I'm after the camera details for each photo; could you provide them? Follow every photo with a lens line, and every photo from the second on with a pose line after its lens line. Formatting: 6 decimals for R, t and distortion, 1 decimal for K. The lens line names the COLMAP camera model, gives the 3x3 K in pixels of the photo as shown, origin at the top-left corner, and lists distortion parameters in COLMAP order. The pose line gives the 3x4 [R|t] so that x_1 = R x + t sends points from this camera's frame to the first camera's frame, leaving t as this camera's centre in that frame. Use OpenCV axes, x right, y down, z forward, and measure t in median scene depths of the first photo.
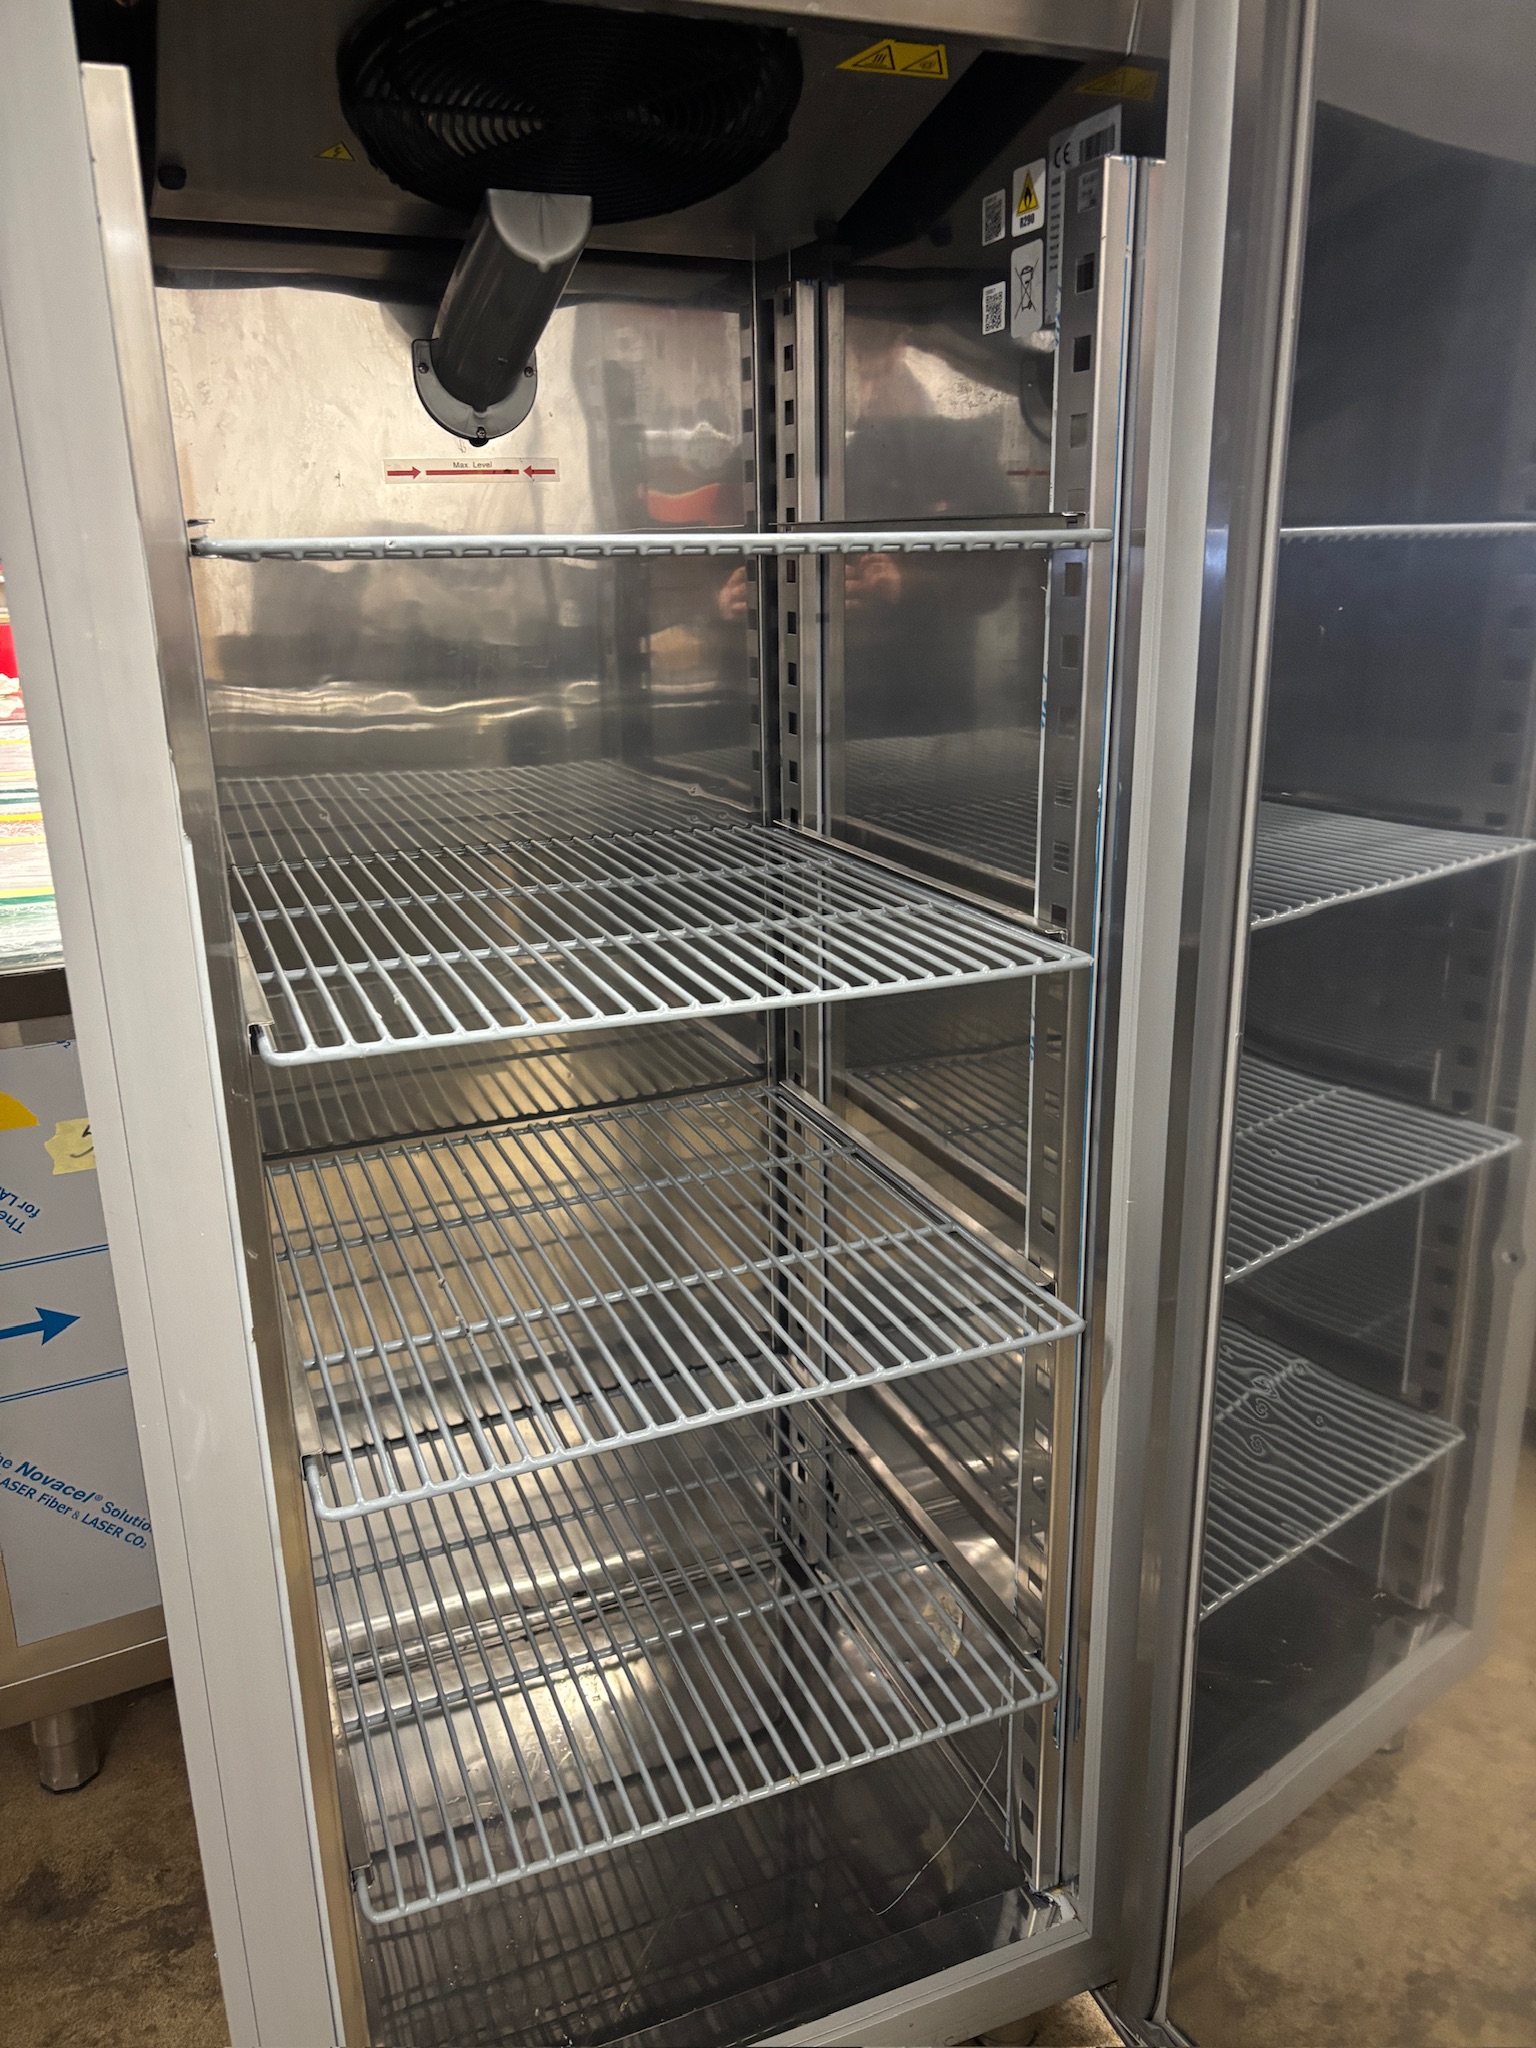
lens RADIAL K [[1577.7, 0, 771.4], [0, 1577.7, 1032.7], [0, 0, 1]] dist [0.059239, -0.070826]
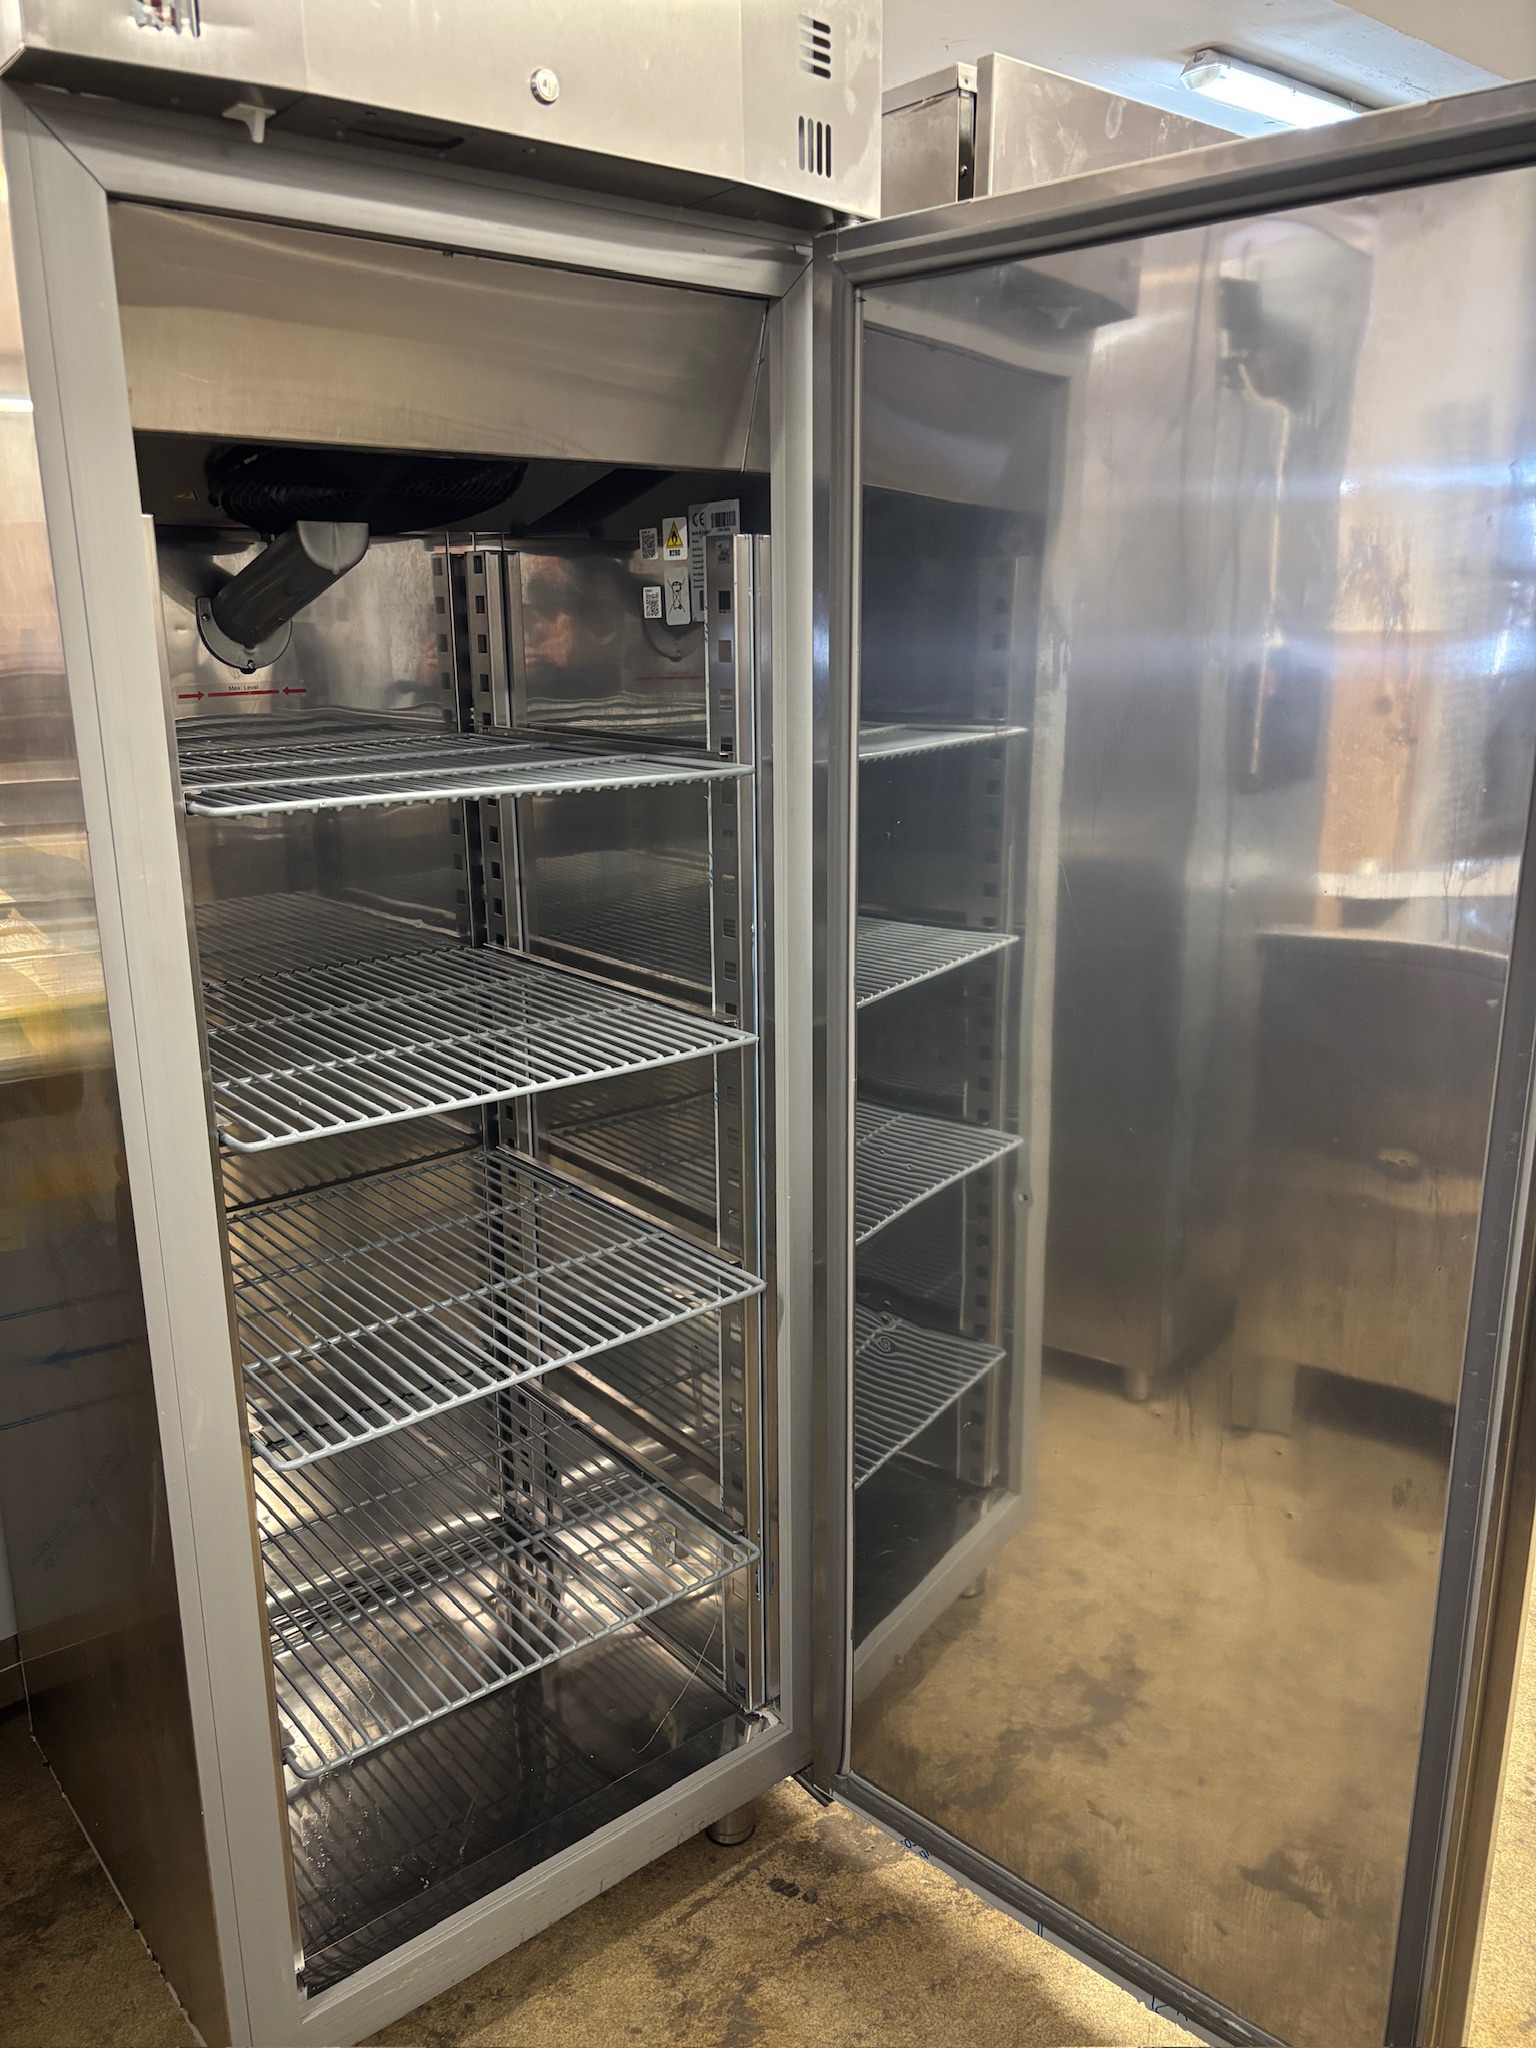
lens RADIAL K [[1577.7, 0, 771.4], [0, 1577.7, 1032.7], [0, 0, 1]] dist [0.059239, -0.070826]
pose [[0.955522, -0.068224, 0.286921, -0.163971], [0.080222, 0.996318, -0.030254, -0.003556], [-0.283800, 0.051926, 0.957476, -0.335865]]
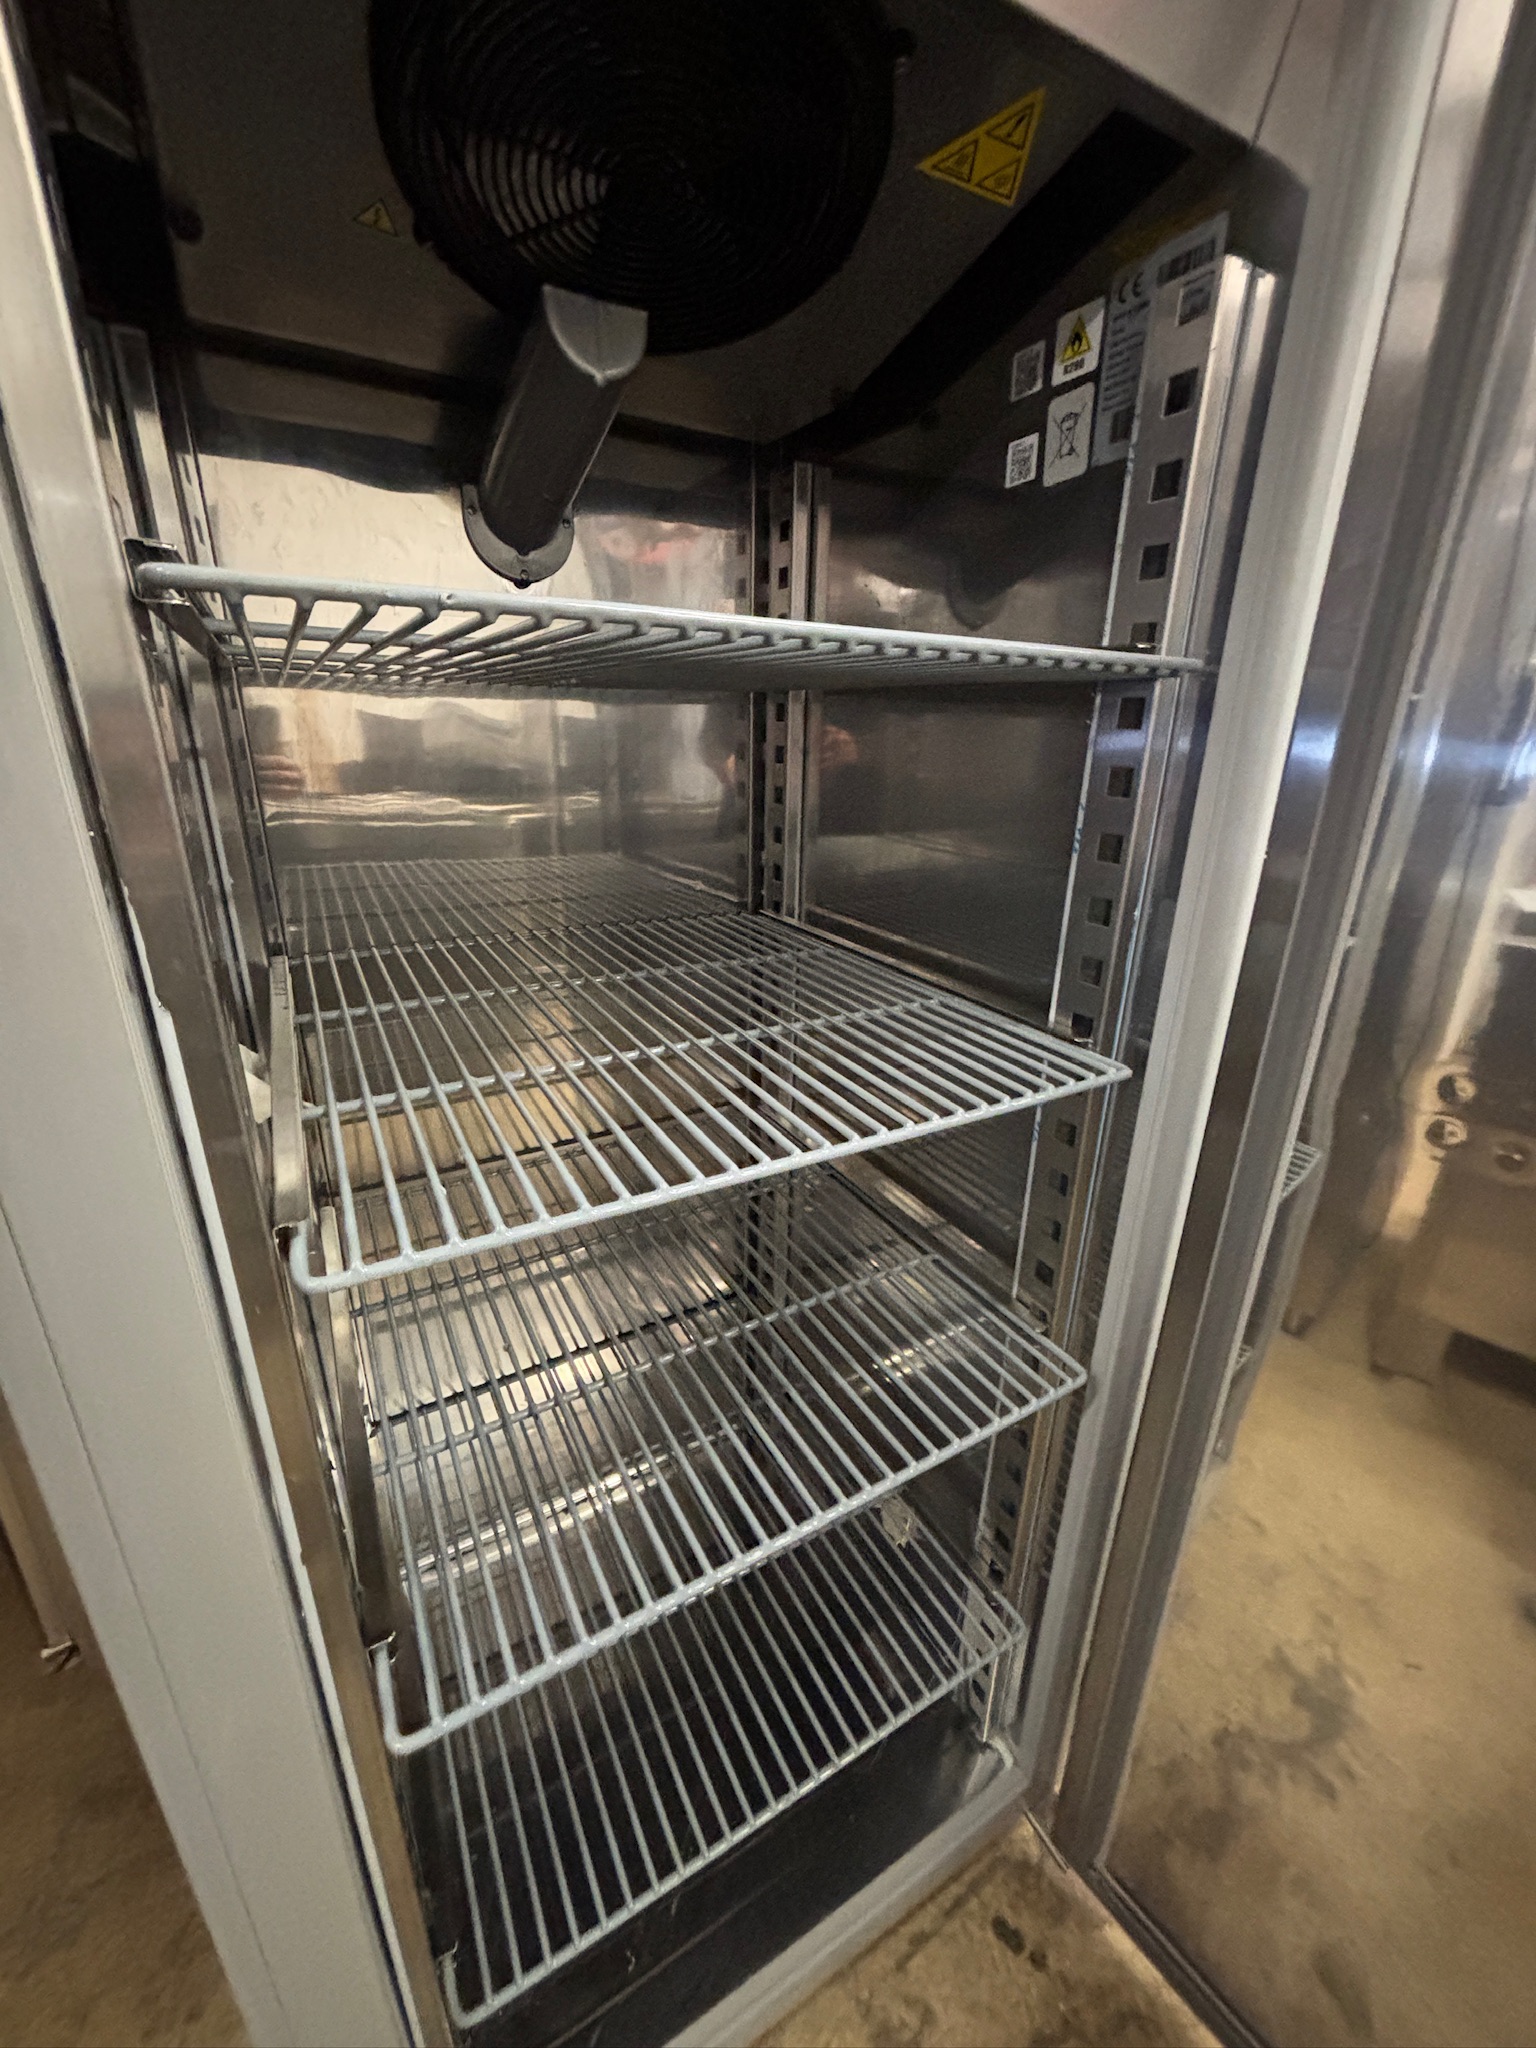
lens RADIAL K [[830.0, 0, 773.7], [0, 830.0, 1020.0], [0, 0, 1]] dist [0.020938, -0.013345]
pose [[0.990563, -0.011048, 0.136613, -0.088063], [0.005343, 0.999101, 0.042061, -0.080350], [-0.136955, -0.040934, 0.989731, 0.357642]]
